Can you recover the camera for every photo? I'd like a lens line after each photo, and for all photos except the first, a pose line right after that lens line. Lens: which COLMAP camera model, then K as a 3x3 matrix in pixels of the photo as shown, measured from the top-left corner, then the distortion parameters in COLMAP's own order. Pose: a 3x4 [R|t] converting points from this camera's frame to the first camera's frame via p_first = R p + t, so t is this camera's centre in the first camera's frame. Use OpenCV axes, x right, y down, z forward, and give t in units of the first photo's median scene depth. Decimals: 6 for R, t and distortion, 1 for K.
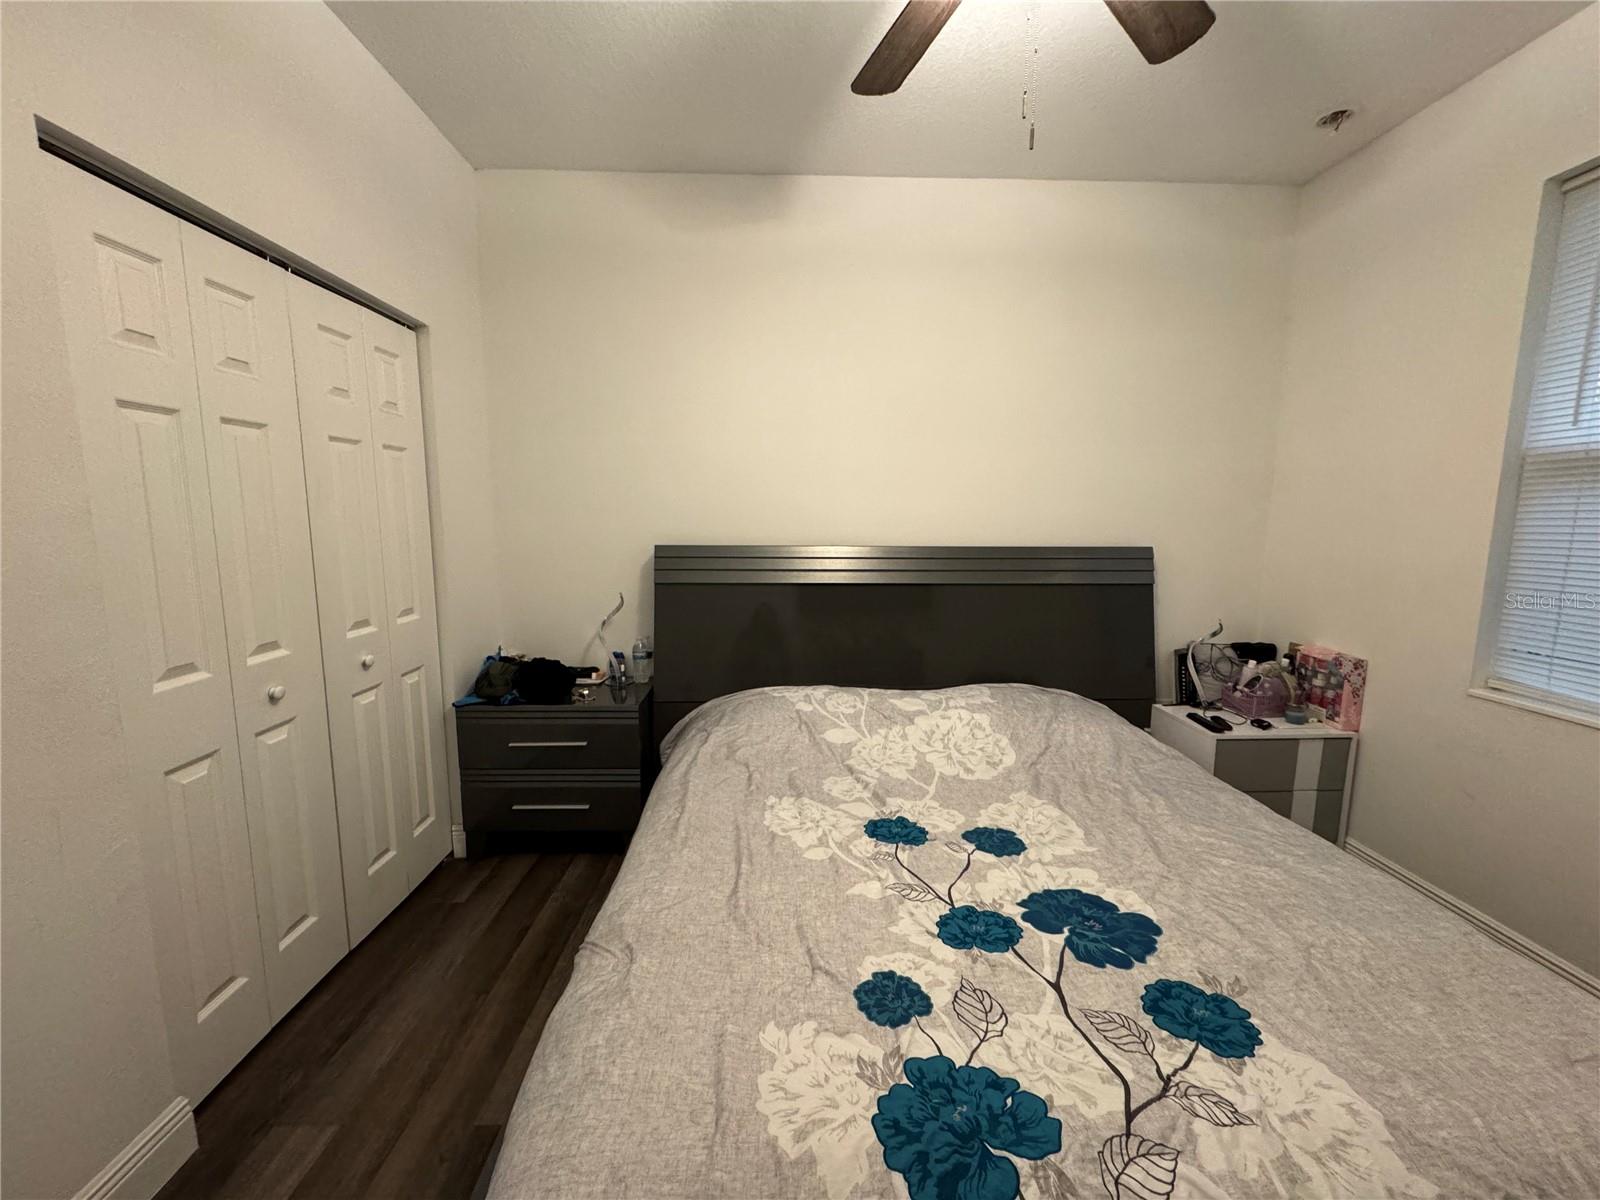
lens RADIAL K [[633.5, 0, 798.3], [0, 633.5, 601.6], [0, 0, 1]] dist [-0.004042, 0.000590]
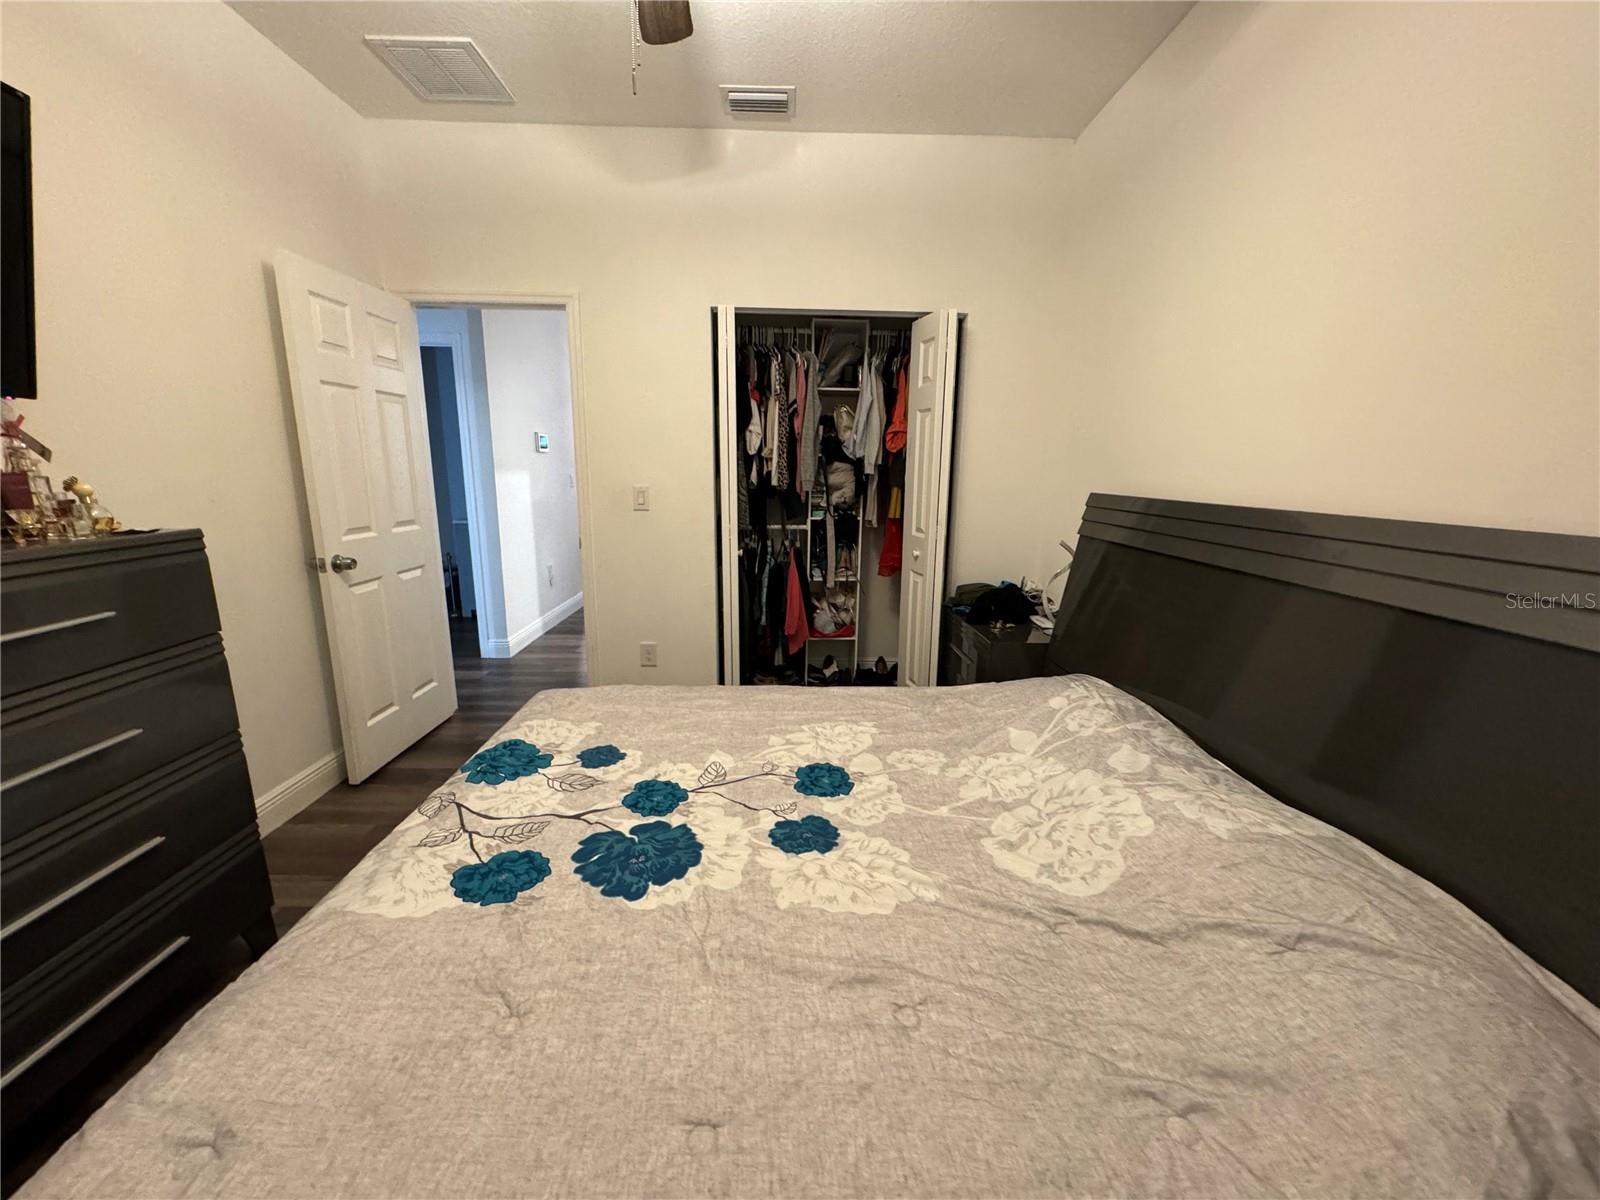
lens RADIAL K [[633.5, 0, 798.3], [0, 633.5, 601.6], [0, 0, 1]] dist [-0.004042, 0.000590]
pose [[0.000717, 0.202996, -0.979179, 0.953420], [-0.150120, 0.968105, 0.200590, -0.080248], [0.988668, 0.146850, 0.031168, 0.816248]]
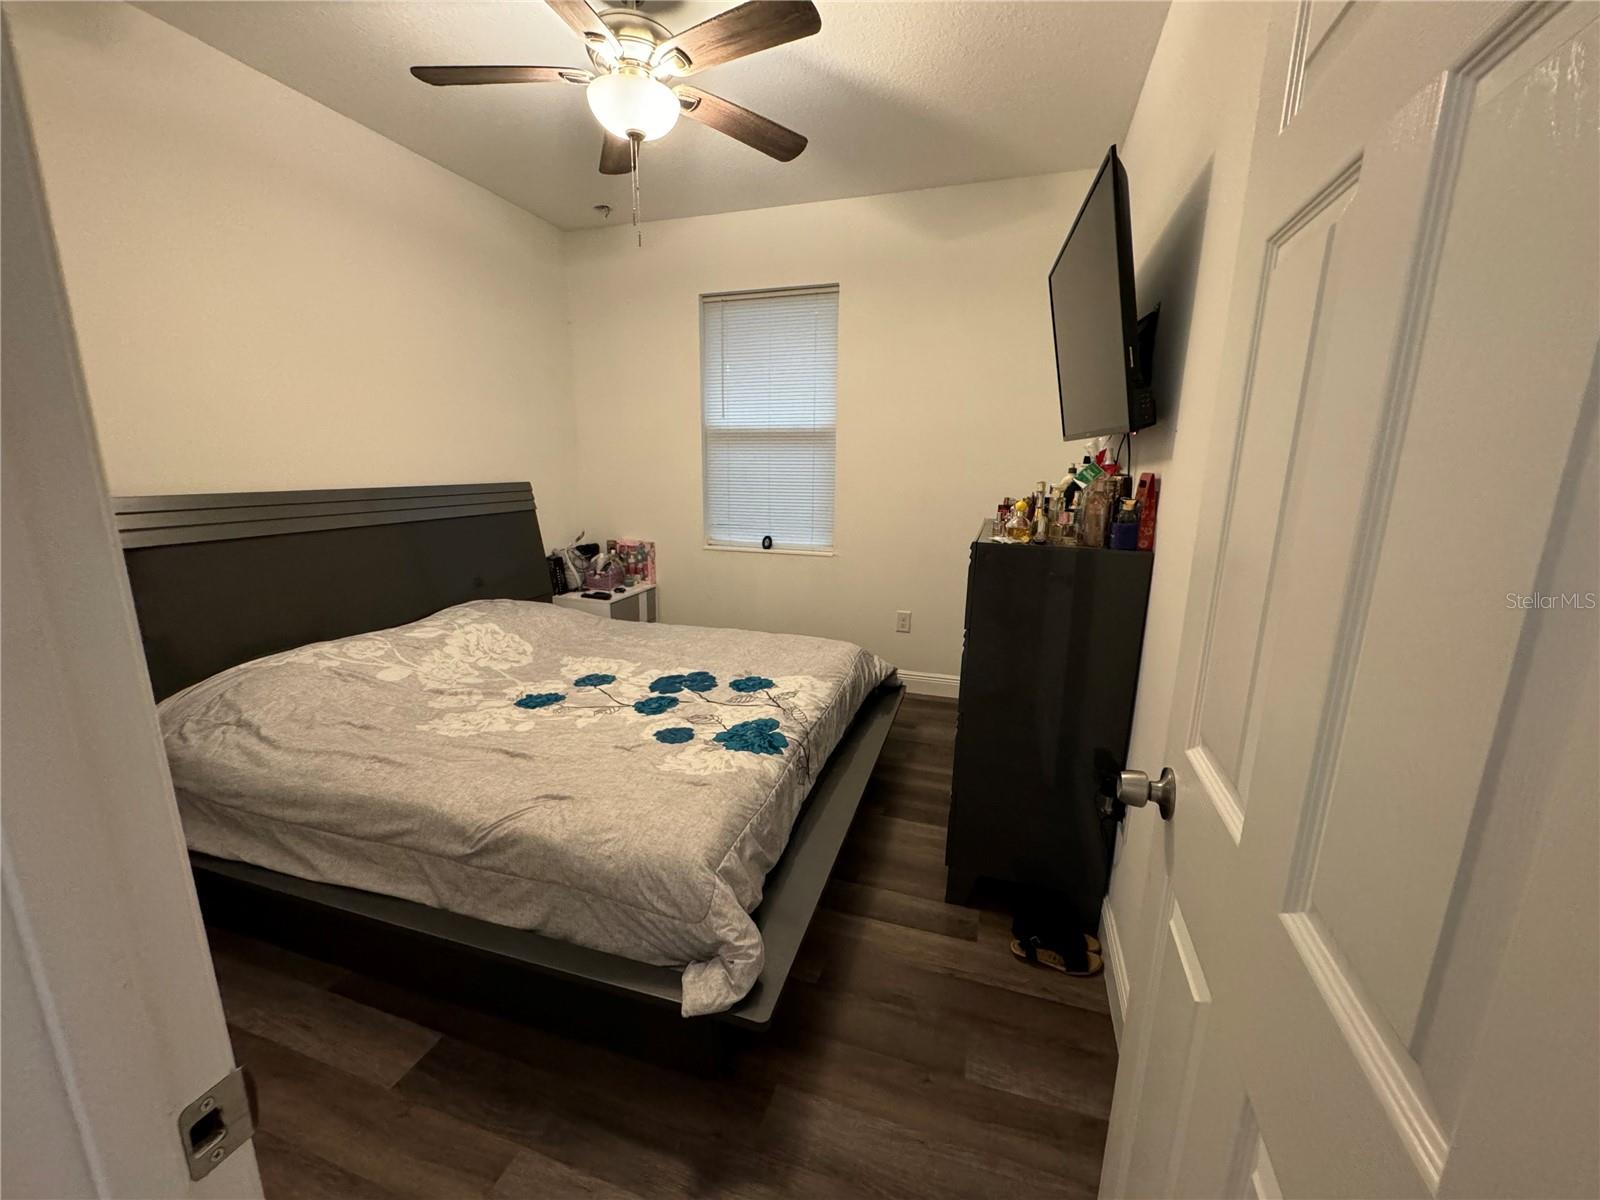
lens RADIAL K [[633.5, 0, 798.3], [0, 633.5, 601.6], [0, 0, 1]] dist [-0.004042, 0.000590]
pose [[0.333626, -0.204541, 0.920248, -0.768571], [0.118923, 0.977511, 0.174154, -0.005505], [-0.935174, 0.051337, 0.350448, 0.018174]]
